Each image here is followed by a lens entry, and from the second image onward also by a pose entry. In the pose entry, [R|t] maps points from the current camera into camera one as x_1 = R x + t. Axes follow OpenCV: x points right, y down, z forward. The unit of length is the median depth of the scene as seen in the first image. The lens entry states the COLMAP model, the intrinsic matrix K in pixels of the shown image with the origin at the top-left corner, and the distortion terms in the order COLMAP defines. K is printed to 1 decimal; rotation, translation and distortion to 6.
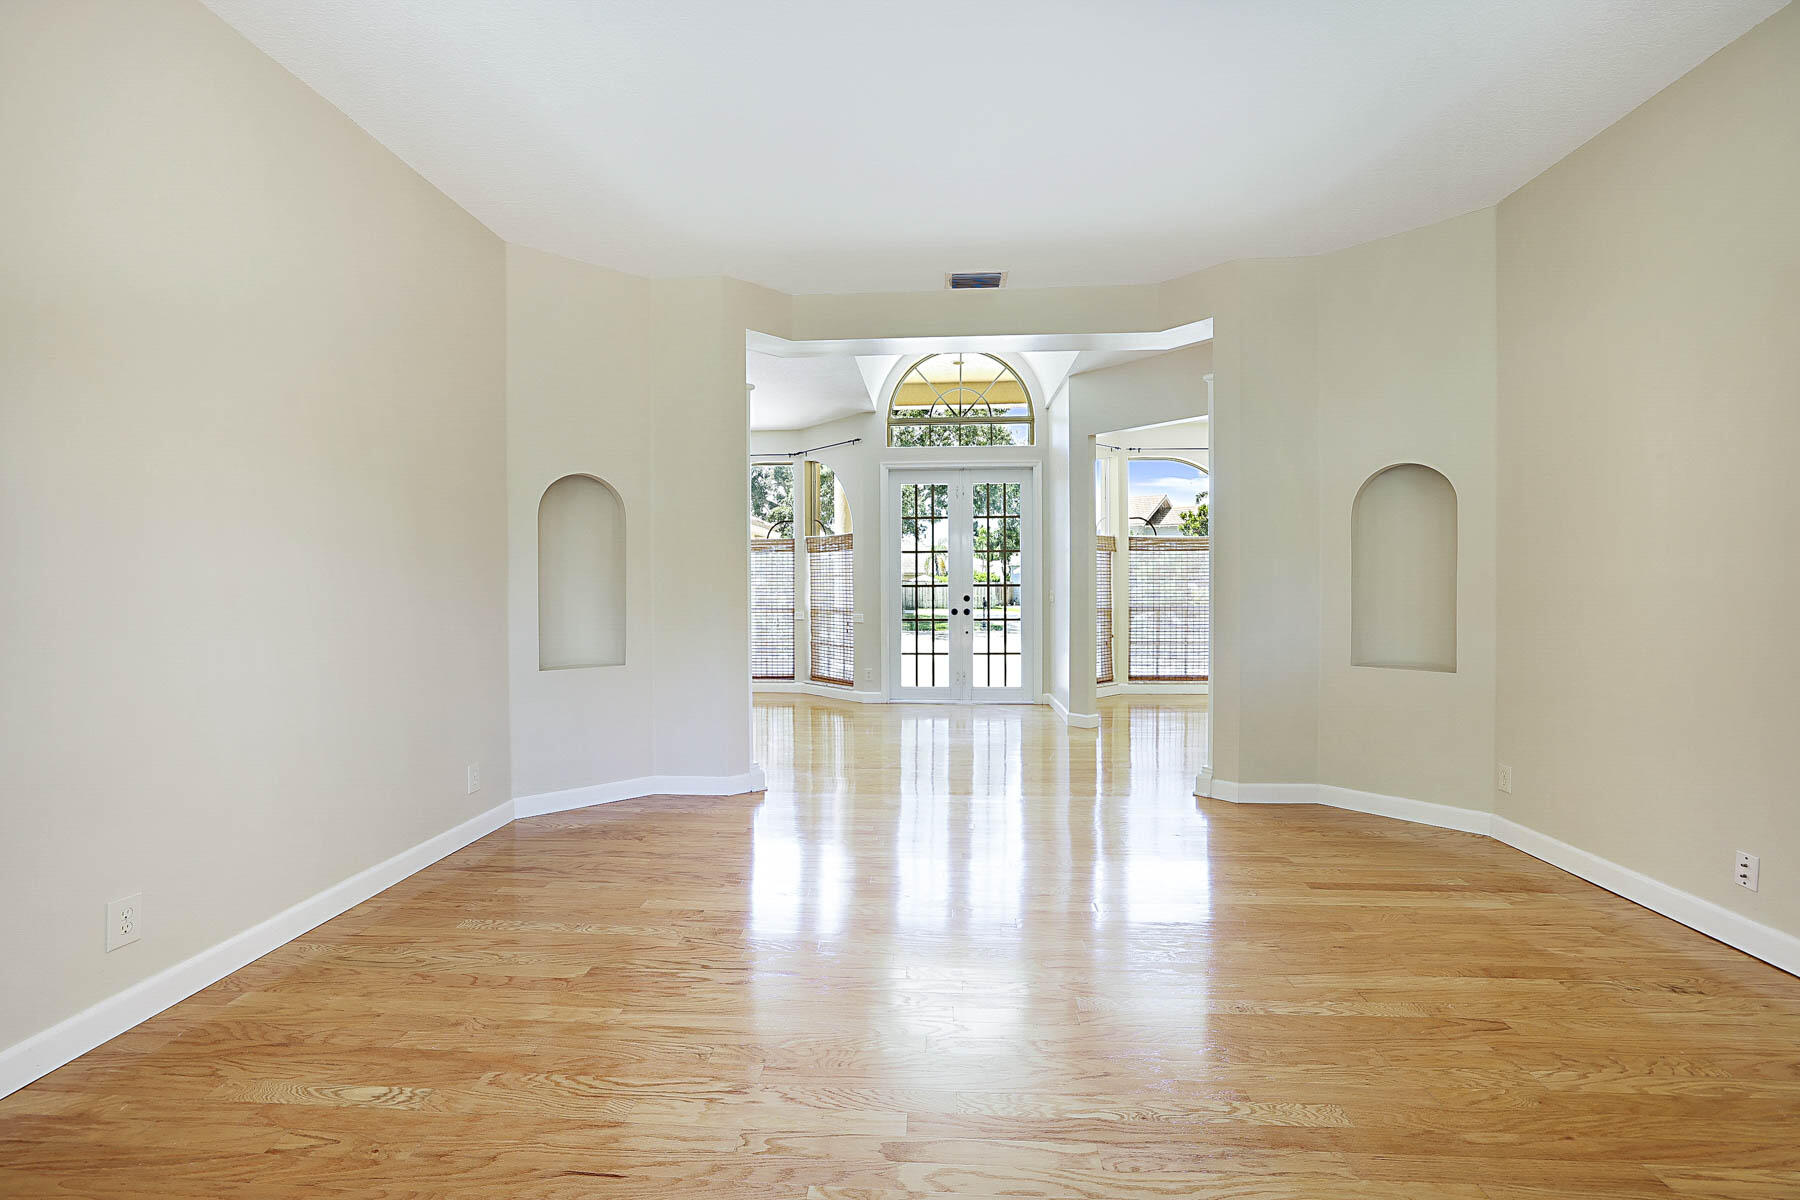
lens RADIAL K [[773.4, 0, 879.5], [0, 773.4, 597.8], [0, 0, 1]] dist [-0.044528, 0.016554]
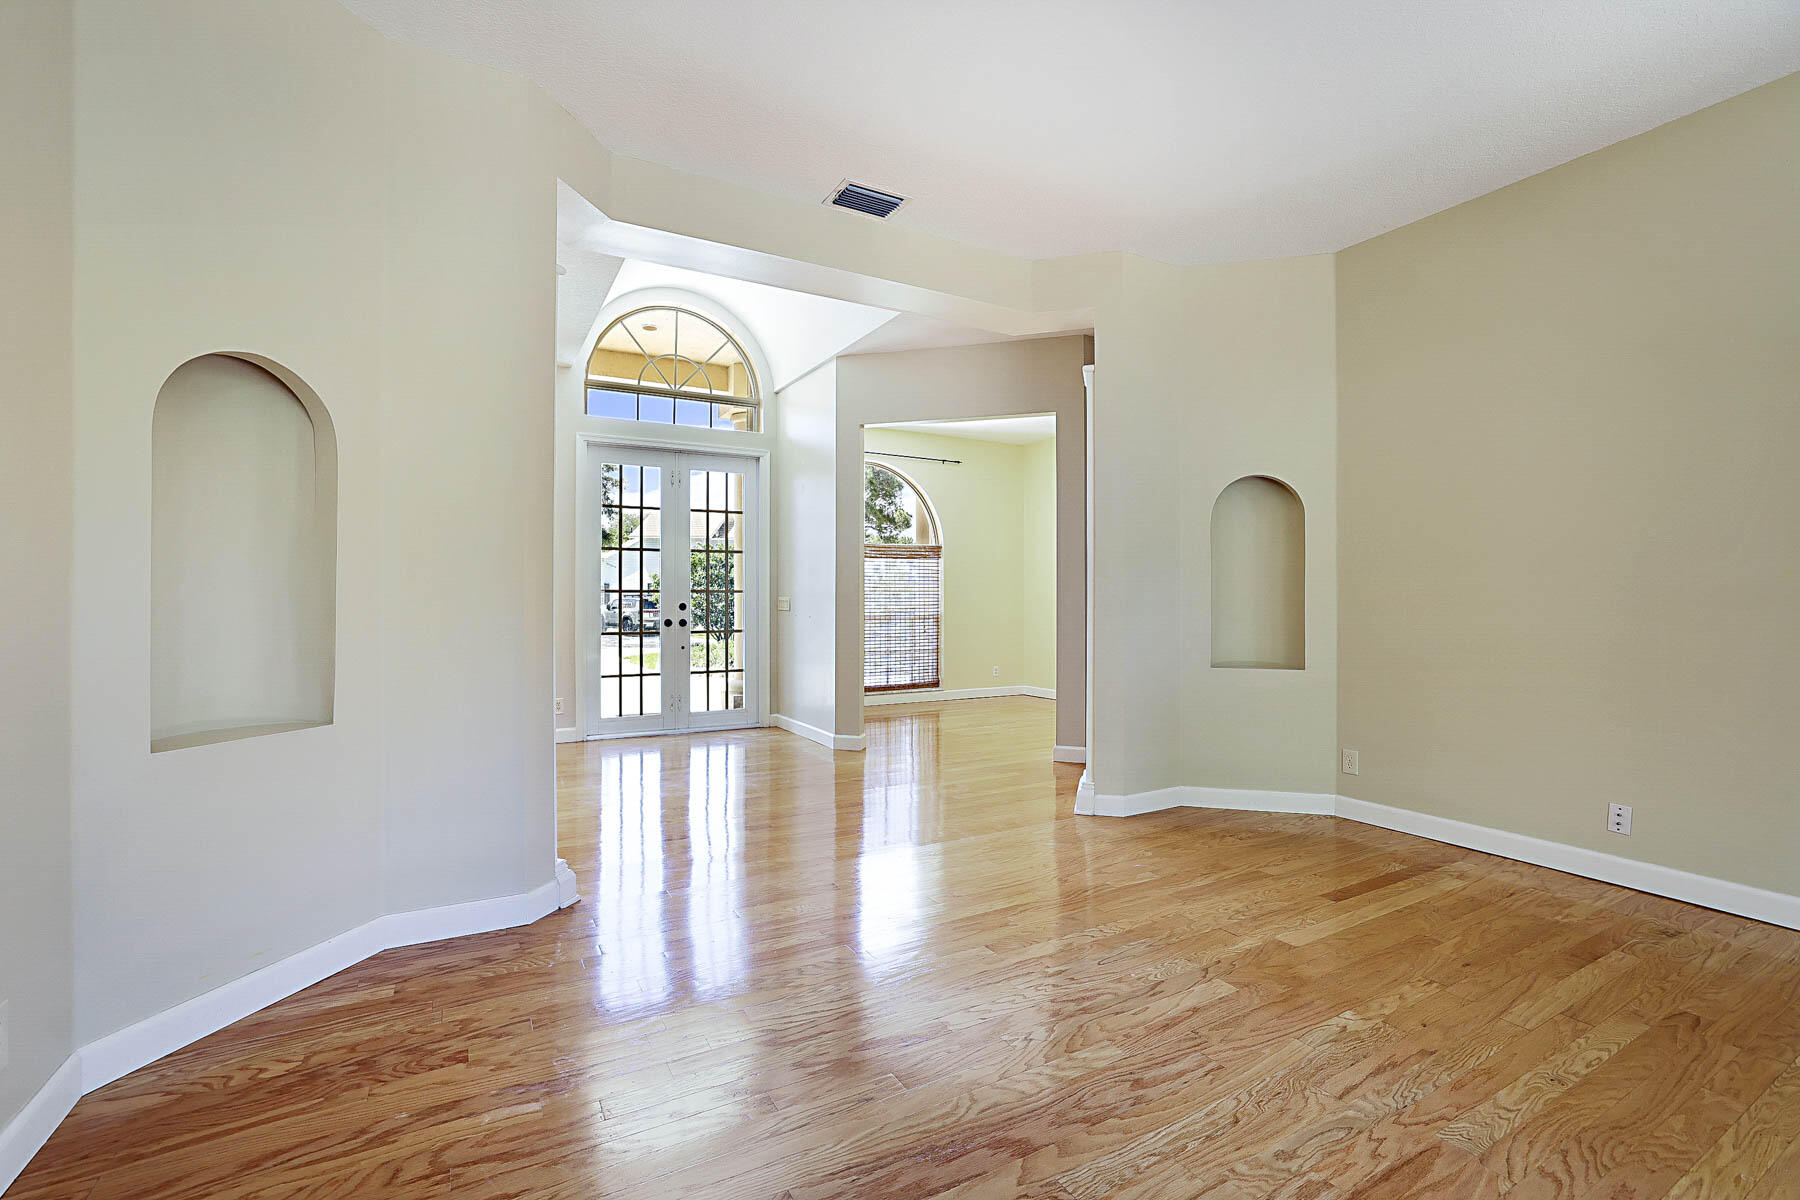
lens RADIAL K [[773.4, 0, 879.5], [0, 773.4, 597.8], [0, 0, 1]] dist [-0.044528, 0.016554]
pose [[0.839408, 0.004916, 0.543479, -0.300758], [0.003658, 0.999885, -0.014694, 0.007856], [-0.543489, 0.014322, 0.839294, 0.347395]]
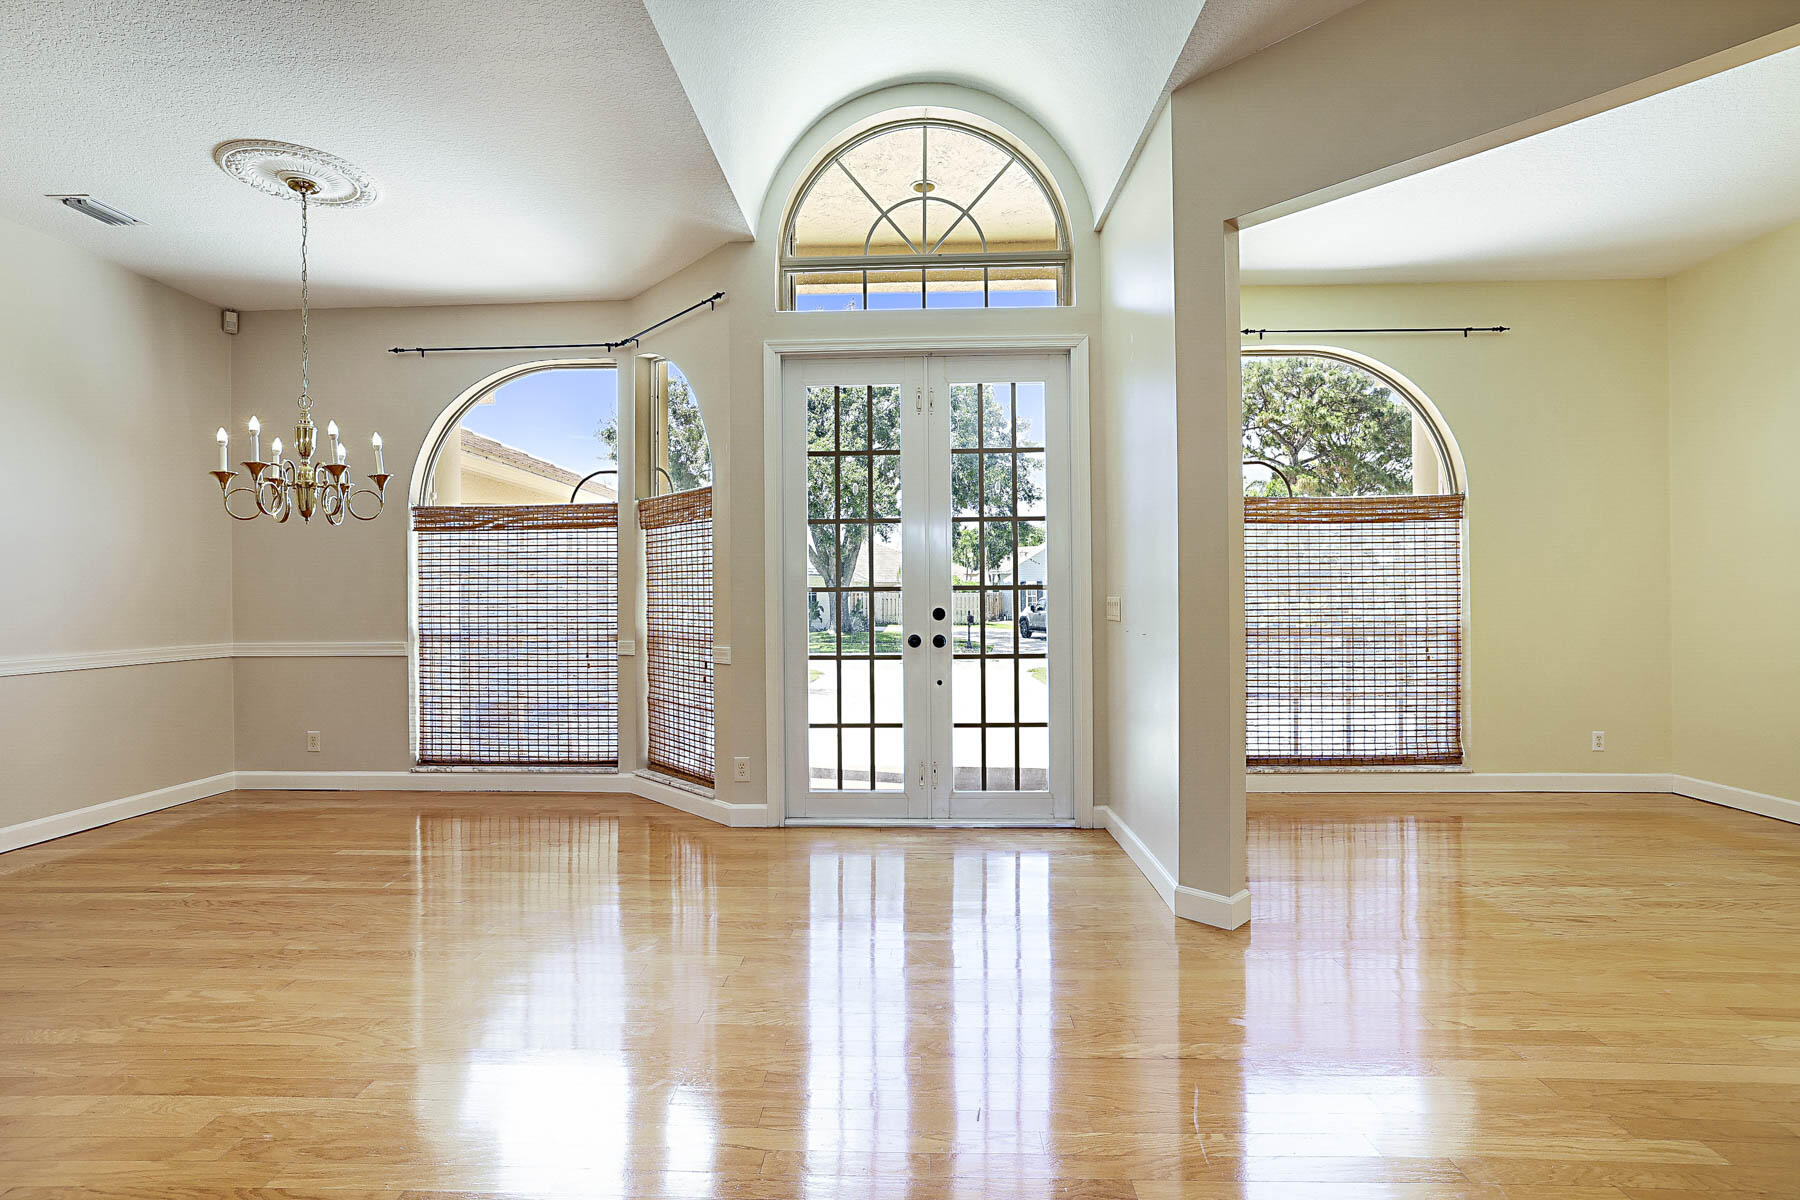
lens RADIAL K [[878.1, 0, 885.9], [0, 878.1, 597.5], [0, 0, 1]] dist [-0.036347, 0.023311]
pose [[0.999158, -0.004344, 0.040791, 0.103822], [0.005066, 0.999832, -0.017625, -0.000179], [-0.040708, 0.017817, 0.999012, 0.814513]]
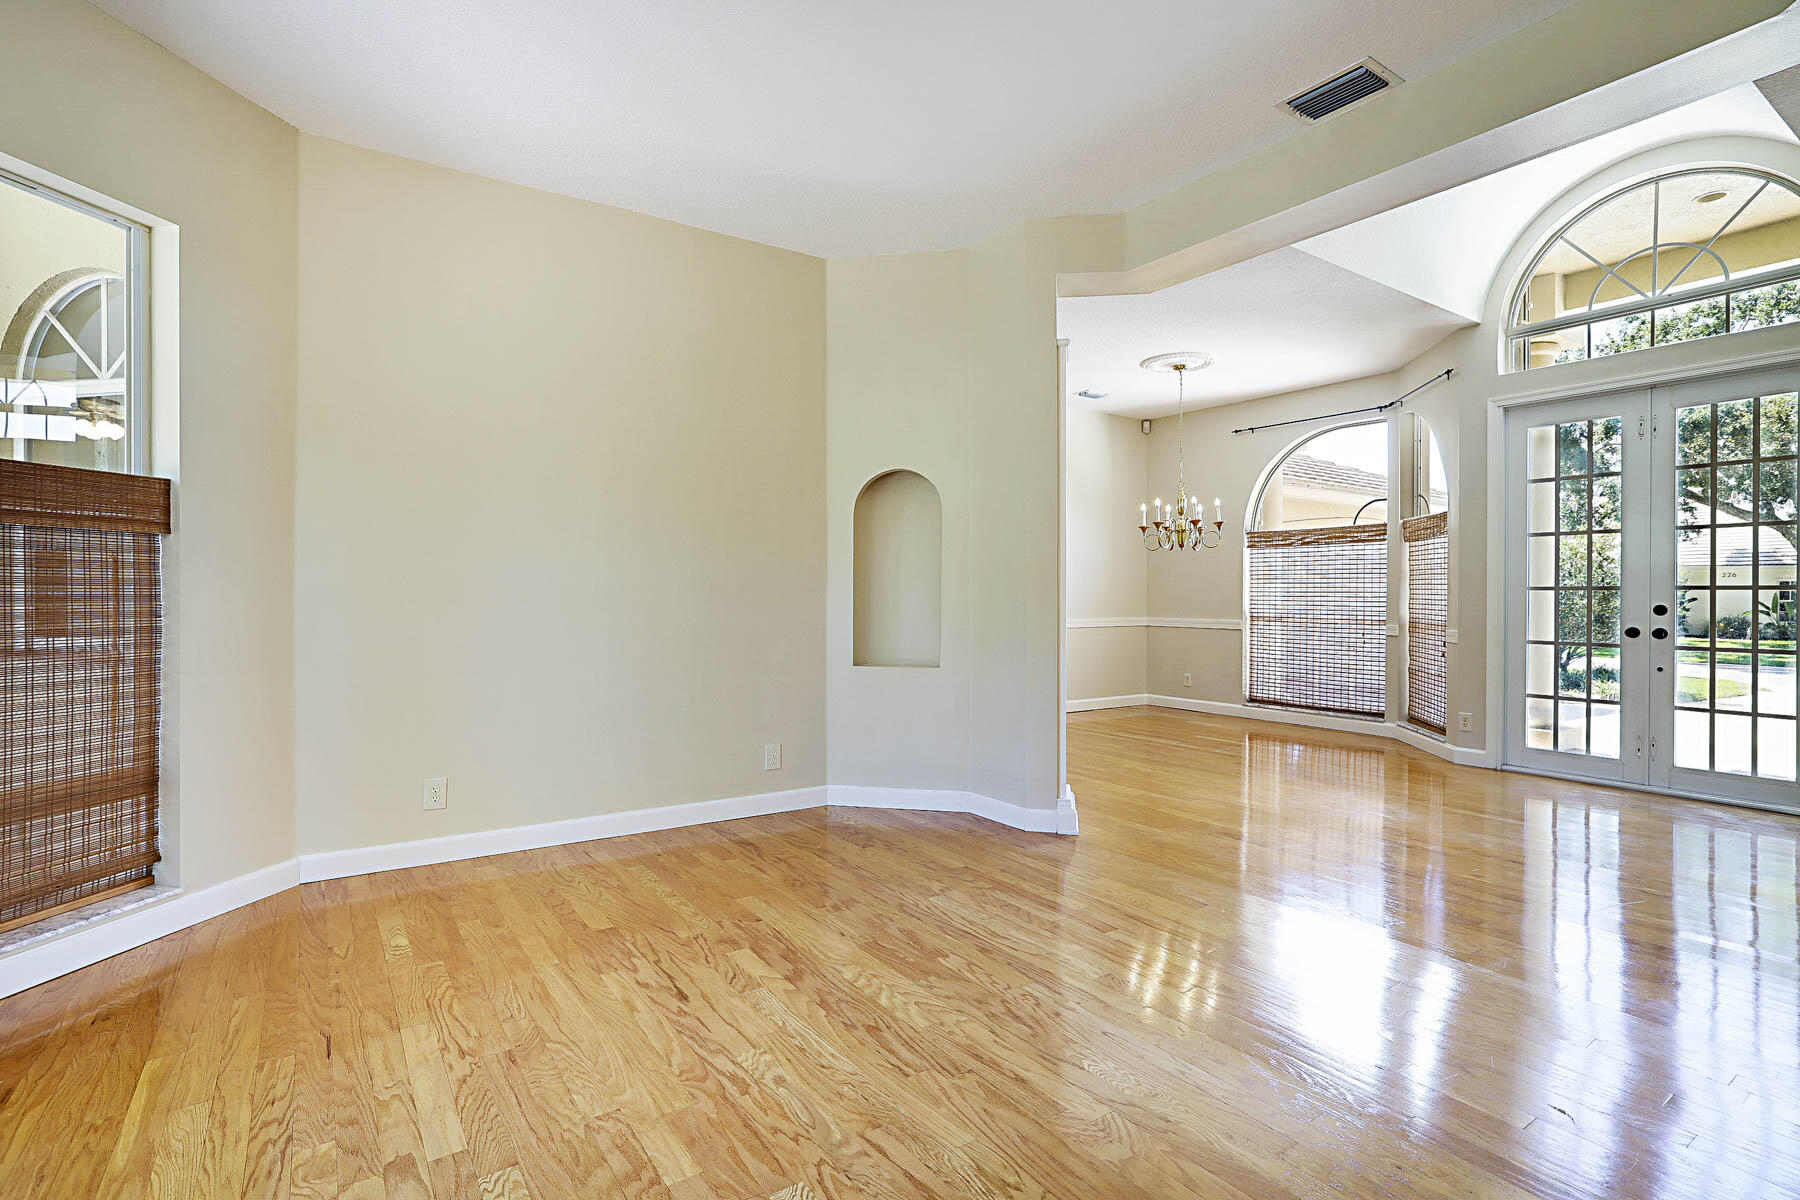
lens RADIAL K [[855.4, 0, 886.7], [0, 855.4, 596.3], [0, 0, 1]] dist [-0.041290, 0.019987]
pose [[0.622908, 0.008101, -0.782253, 0.450723], [-0.017411, 0.999842, -0.003510, 0.004980], [0.782101, 0.015806, 0.622951, 0.301967]]
